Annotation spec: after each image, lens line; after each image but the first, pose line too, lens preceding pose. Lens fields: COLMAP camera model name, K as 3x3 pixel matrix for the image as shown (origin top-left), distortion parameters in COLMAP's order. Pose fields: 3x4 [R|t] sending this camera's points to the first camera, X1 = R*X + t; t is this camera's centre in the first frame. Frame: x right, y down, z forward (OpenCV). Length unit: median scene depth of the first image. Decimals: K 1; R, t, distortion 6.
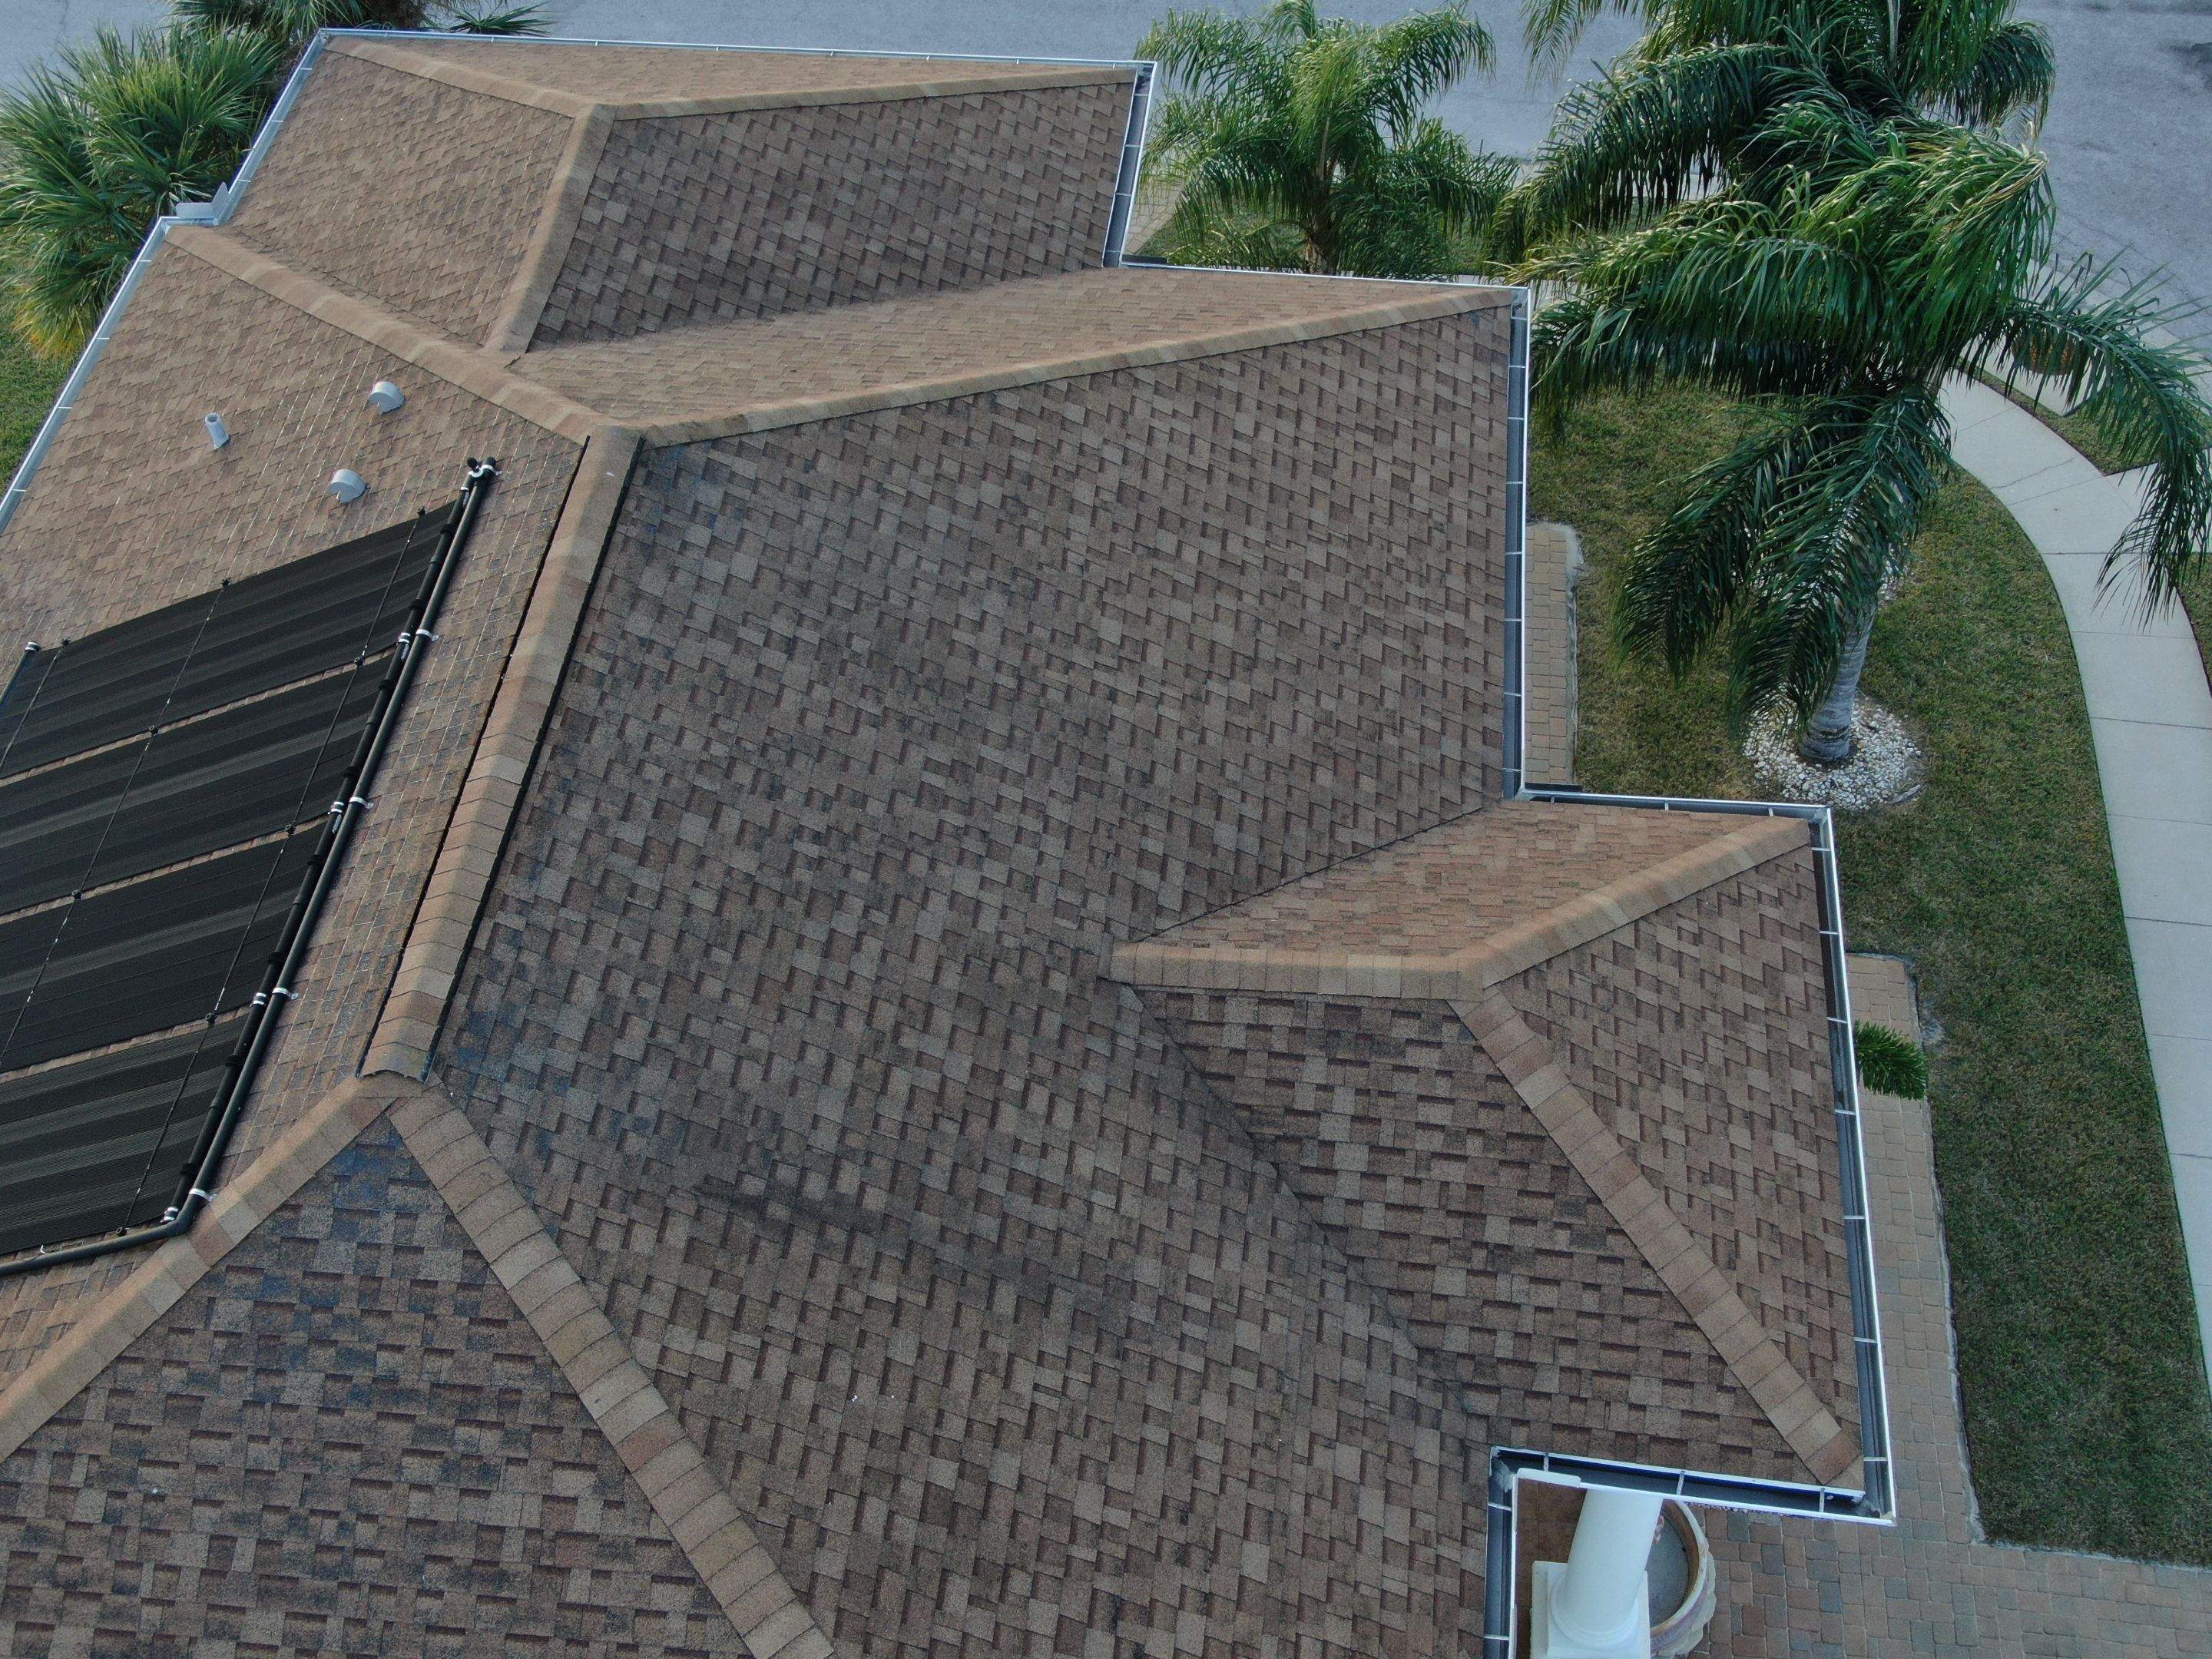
lens RADIAL K [[2604.3, 0, 1108.2], [0, 2604.3, 834.4], [0, 0, 1]] dist [0.116784, -0.445977]
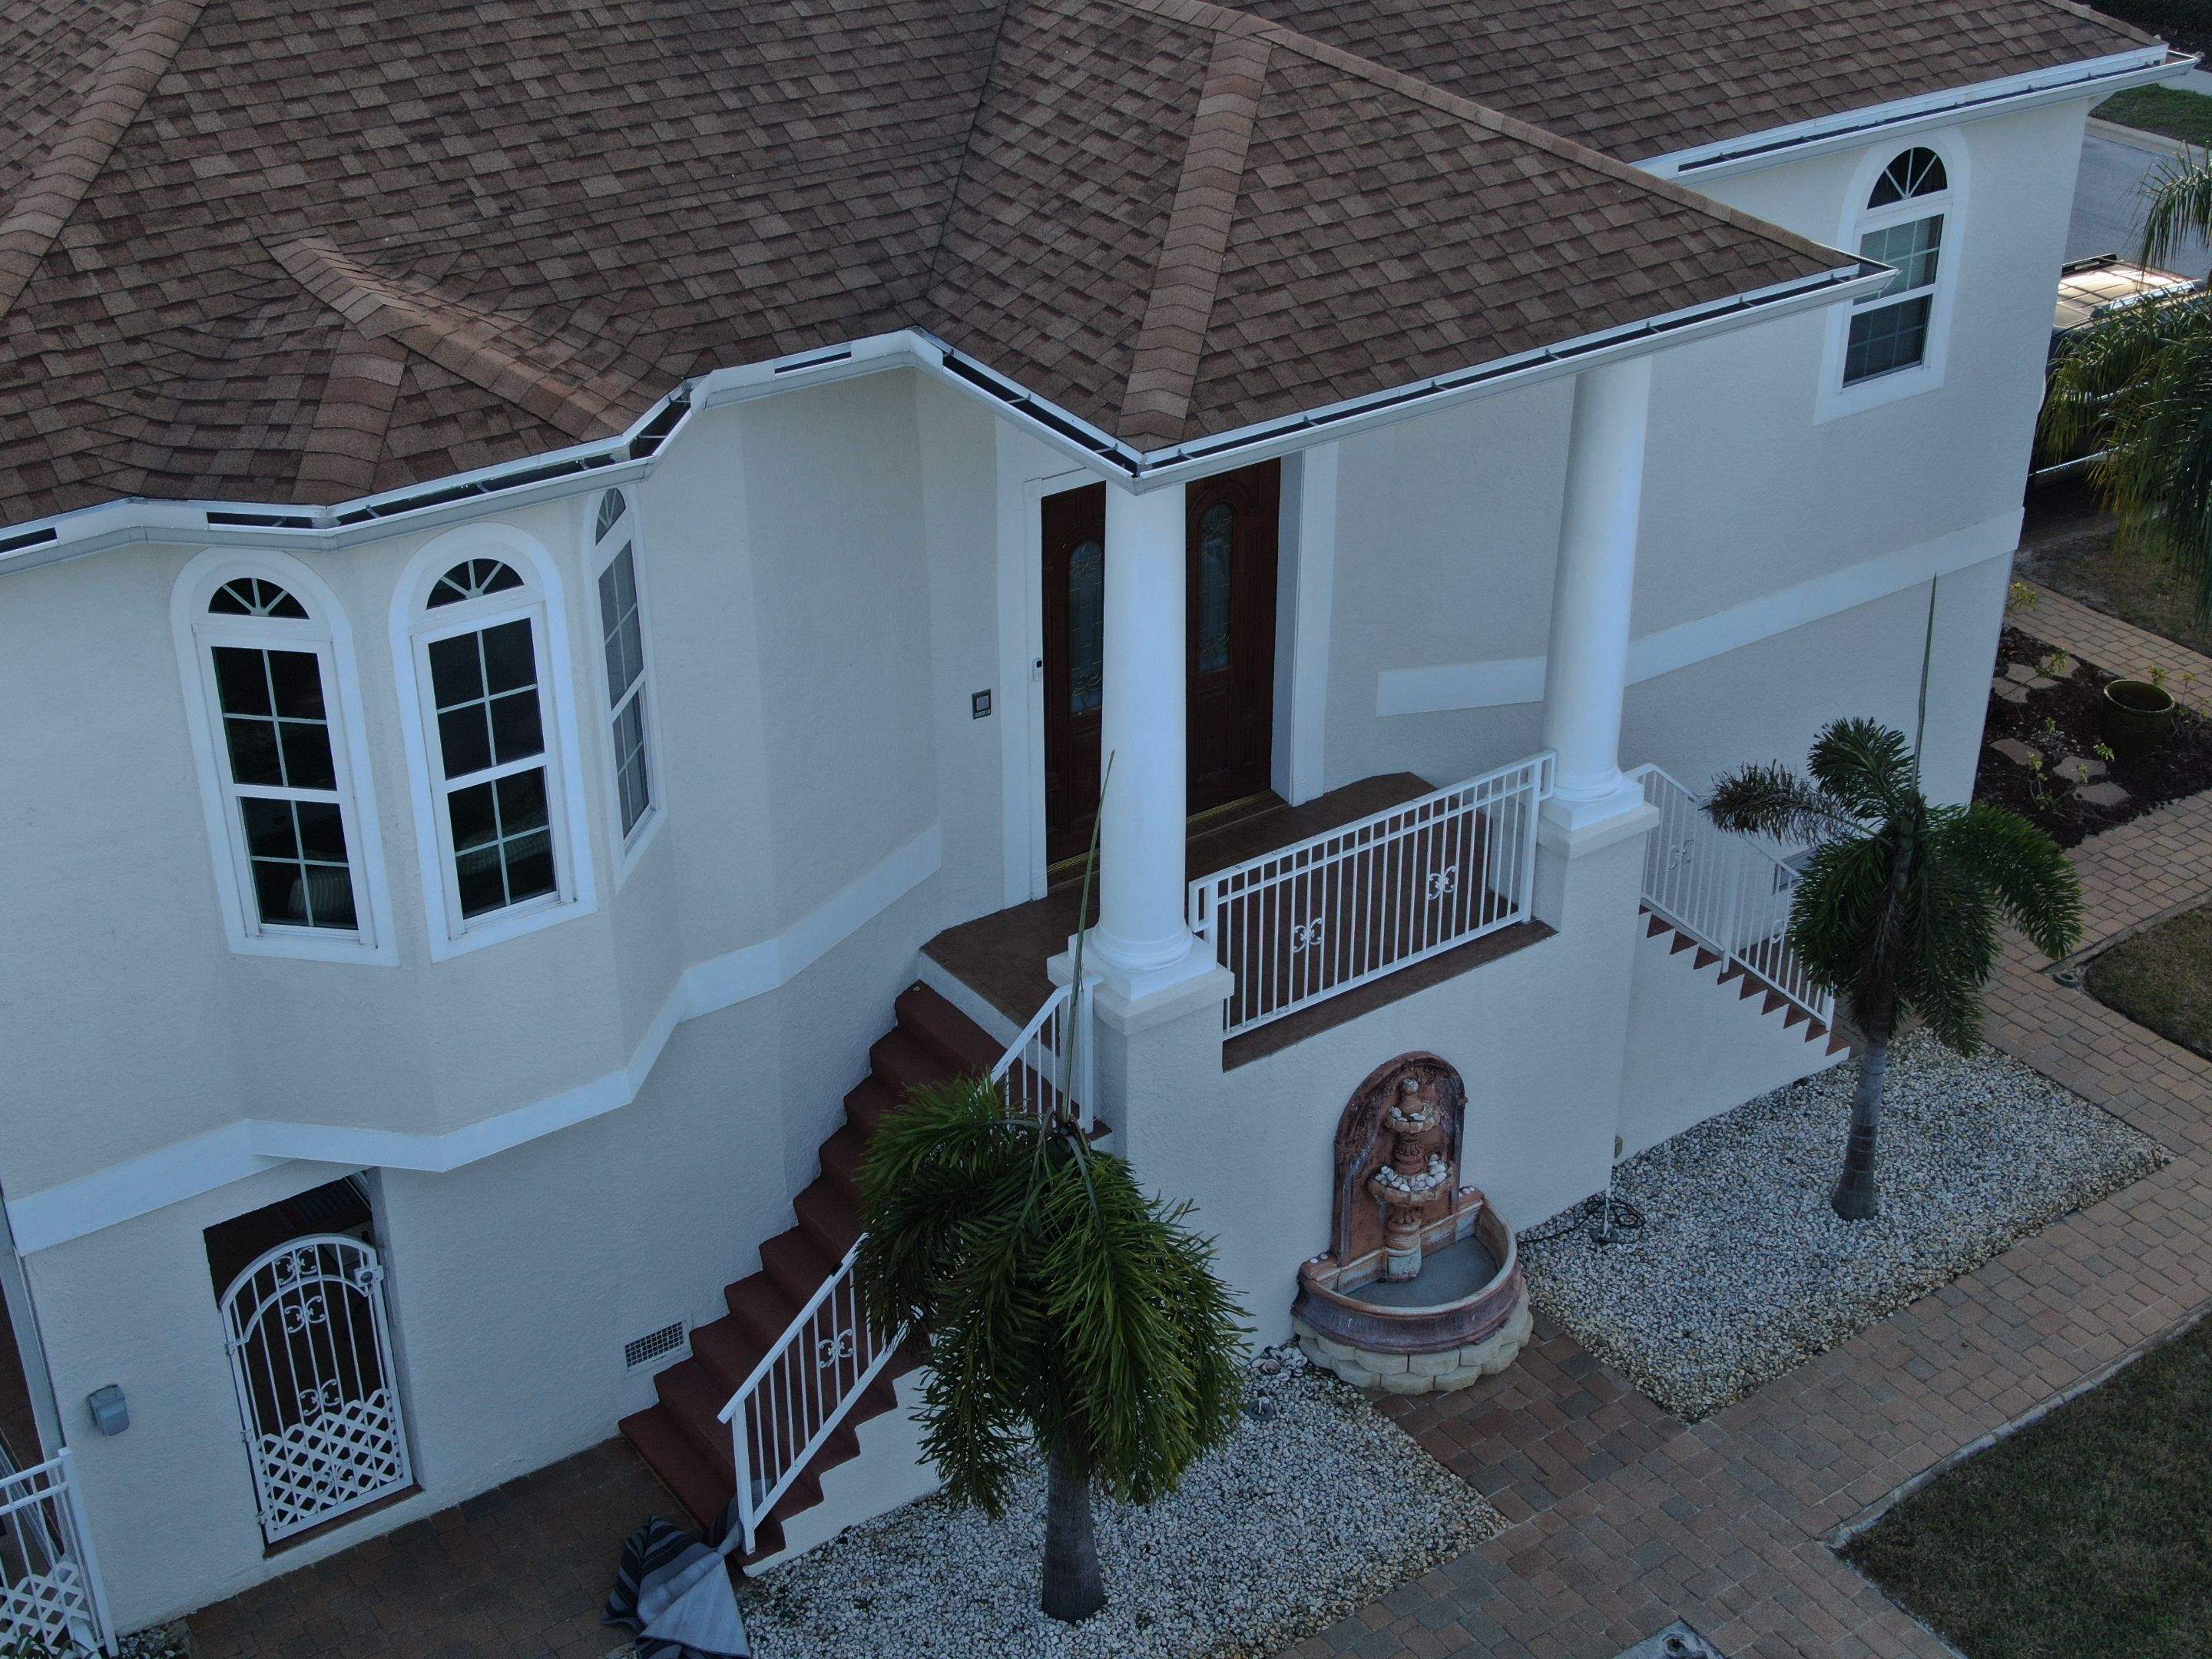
lens RADIAL K [[2841.4, 0, 1115.9], [0, 2841.4, 839.9], [0, 0, 1]] dist [0.169031, -0.719215]
pose [[0.669831, 0.379980, -0.637919, 0.899234], [-0.572256, 0.811623, -0.117435, 0.454598], [0.473127, 0.443715, 0.761096, 0.337696]]
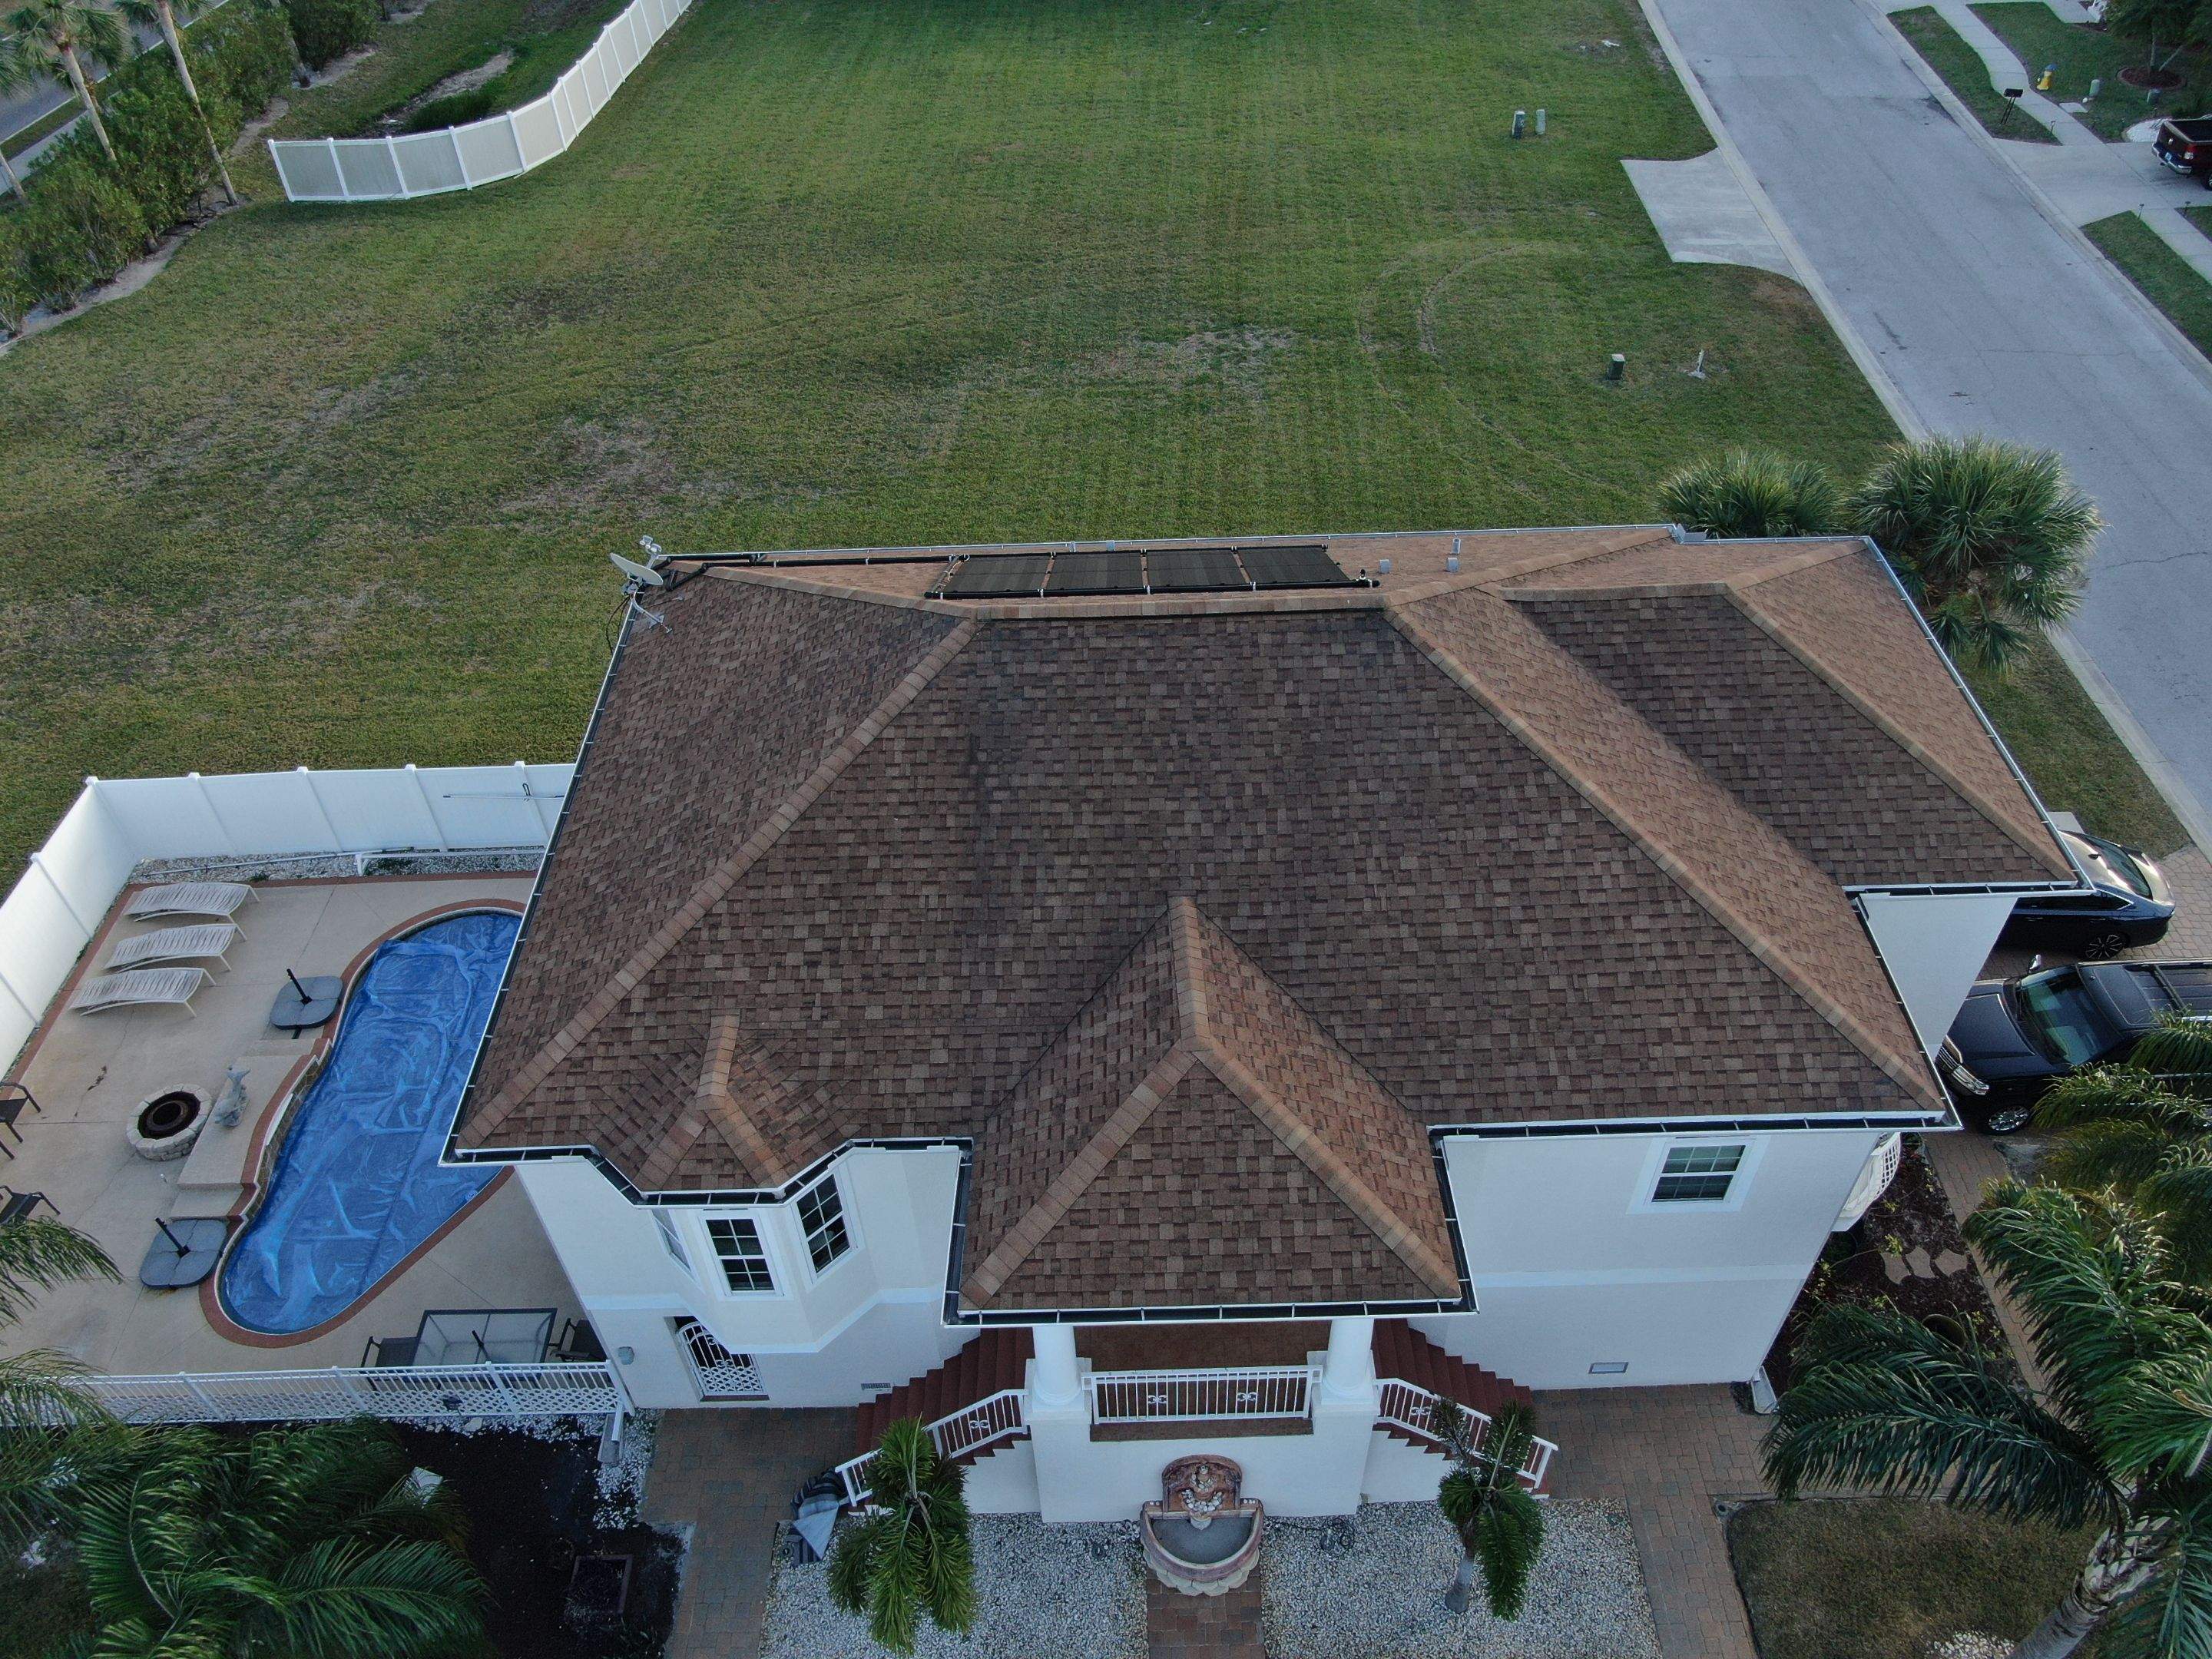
lens RADIAL K [[1615.8, 0, 1115.2], [0, 1615.8, 834.0], [0, 0, 1]] dist [-0.020601, 0.004241]
pose [[0.123715, 0.697204, -0.706117, 0.828787], [-0.736787, 0.541198, 0.405277, -0.436851], [0.664710, 0.470119, 0.580646, 0.274848]]
